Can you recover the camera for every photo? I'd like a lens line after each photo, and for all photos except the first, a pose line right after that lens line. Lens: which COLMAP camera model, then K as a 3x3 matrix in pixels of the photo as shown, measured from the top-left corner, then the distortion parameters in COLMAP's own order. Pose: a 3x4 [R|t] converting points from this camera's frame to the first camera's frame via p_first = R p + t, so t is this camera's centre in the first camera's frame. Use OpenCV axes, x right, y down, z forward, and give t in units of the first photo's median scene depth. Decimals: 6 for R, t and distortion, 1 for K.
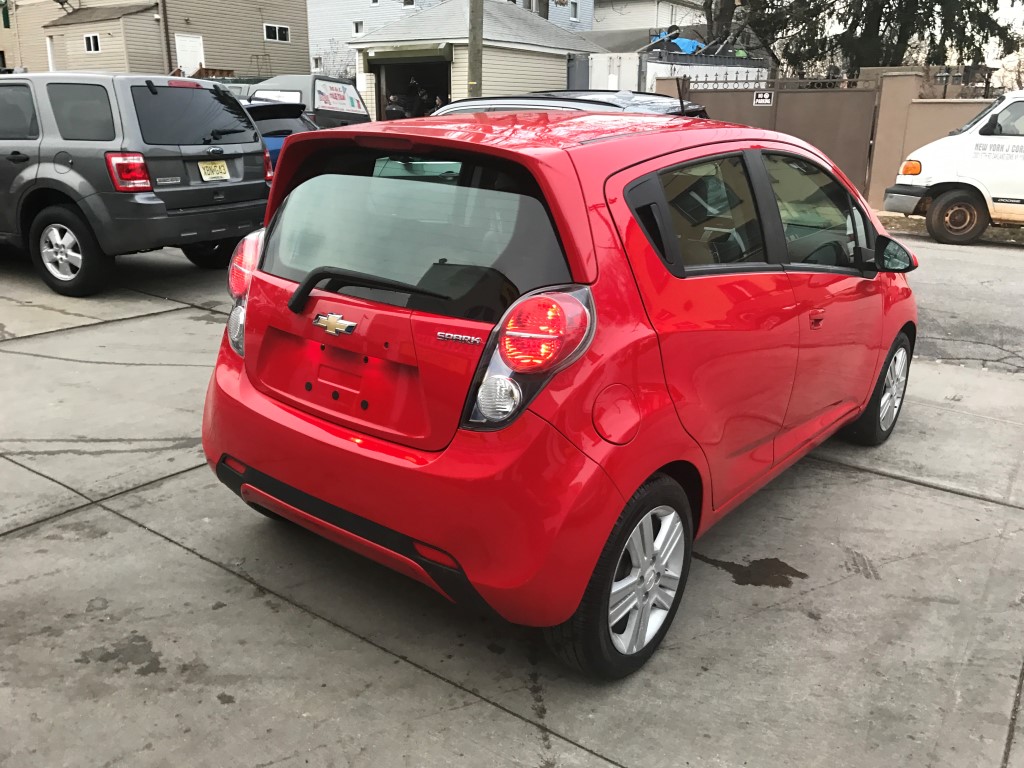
lens RADIAL K [[829.3, 0, 512.0], [0, 829.3, 378.5], [0, 0, 1]] dist [-0.005072, -0.004753]
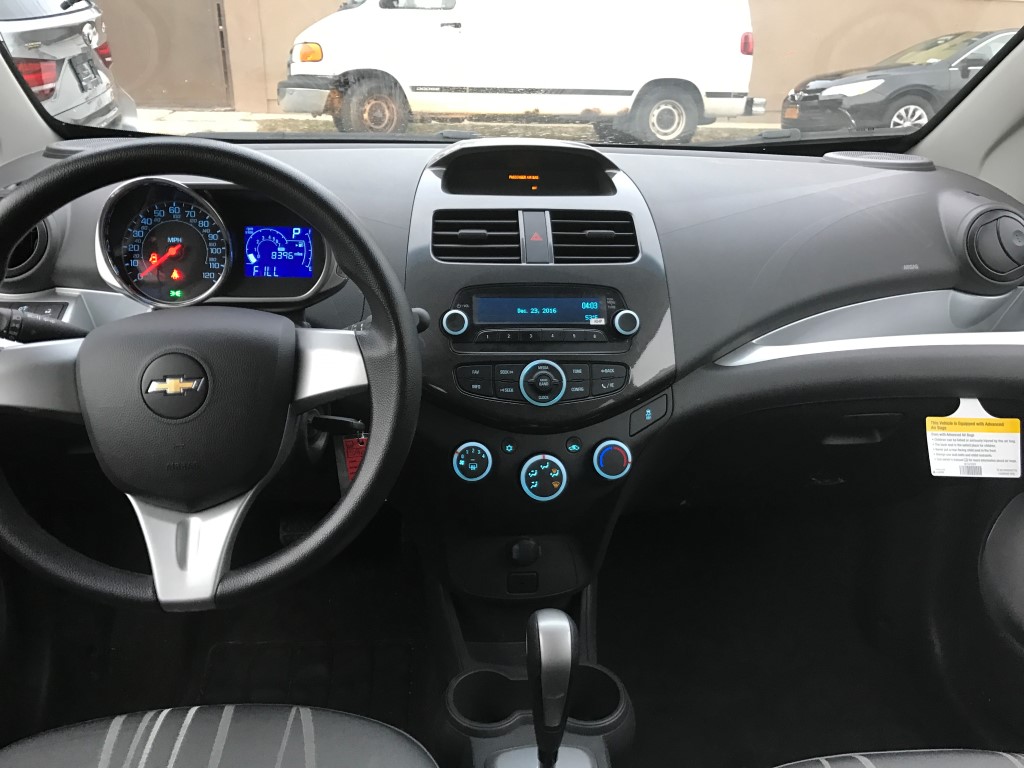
lens RADIAL K [[832.1, 0, 512.0], [0, 832.1, 384.0], [0, 0, 1]] dist [0.005752, -0.007240]
pose [[0.725412, -0.270467, 0.632950, 0.185389], [0.200413, 0.962717, 0.181691, -0.264050], [-0.658492, -0.004950, 0.752571, 1.283536]]
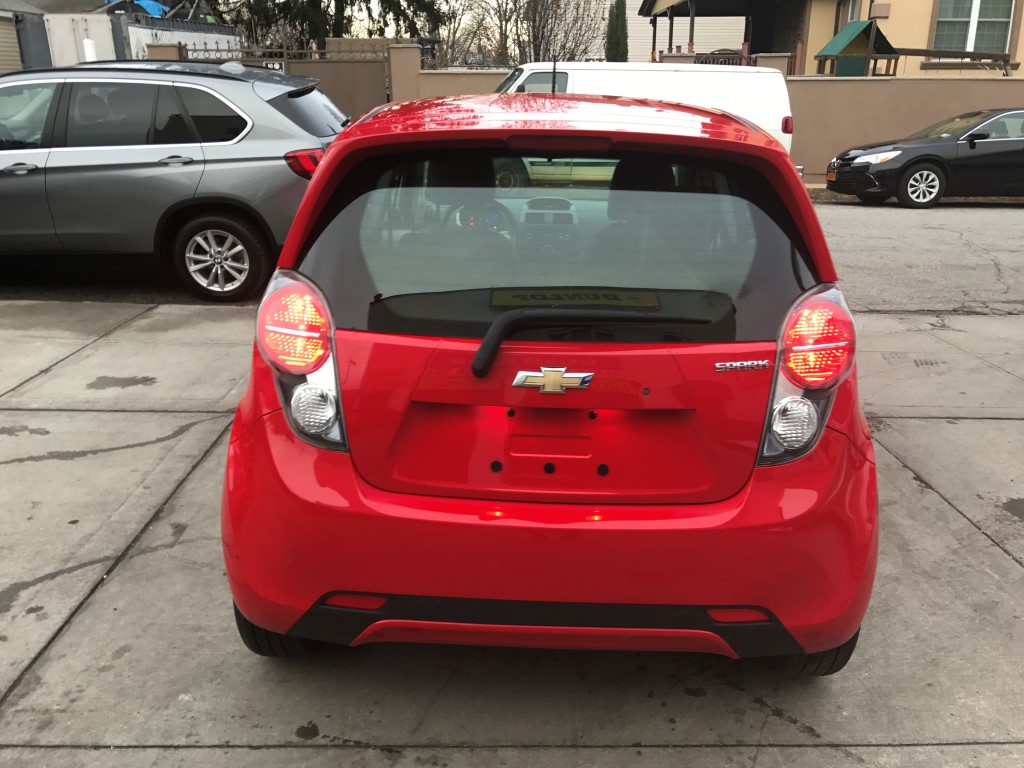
lens RADIAL K [[832.1, 0, 512.0], [0, 832.1, 384.0], [0, 0, 1]] dist [0.005752, -0.007240]
pose [[0.809106, -0.205204, 0.550671, -0.542344], [0.184117, 0.978393, 0.094067, -0.114349], [-0.558076, 0.025278, 0.829405, 0.298102]]
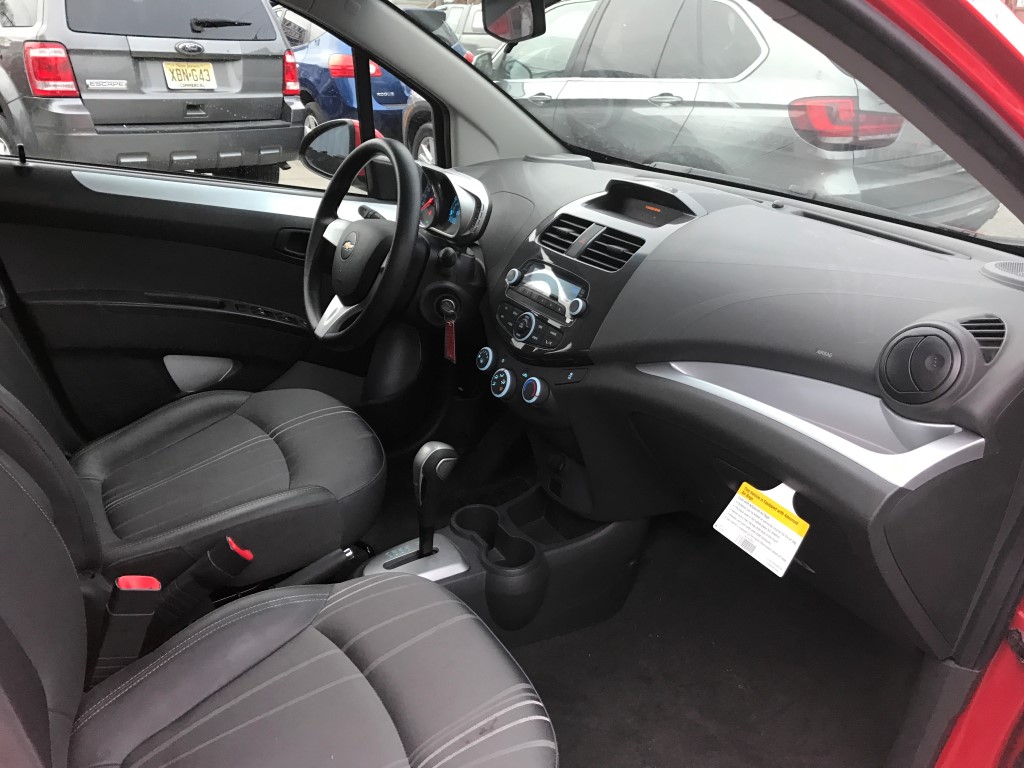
lens RADIAL K [[832.1, 0, 512.0], [0, 832.1, 384.0], [0, 0, 1]] dist [0.005752, -0.007240]
pose [[0.939269, 0.151101, -0.308128, 0.561995], [-0.130623, 0.987681, 0.086164, -0.209326], [0.317352, -0.040682, 0.947435, 1.041021]]
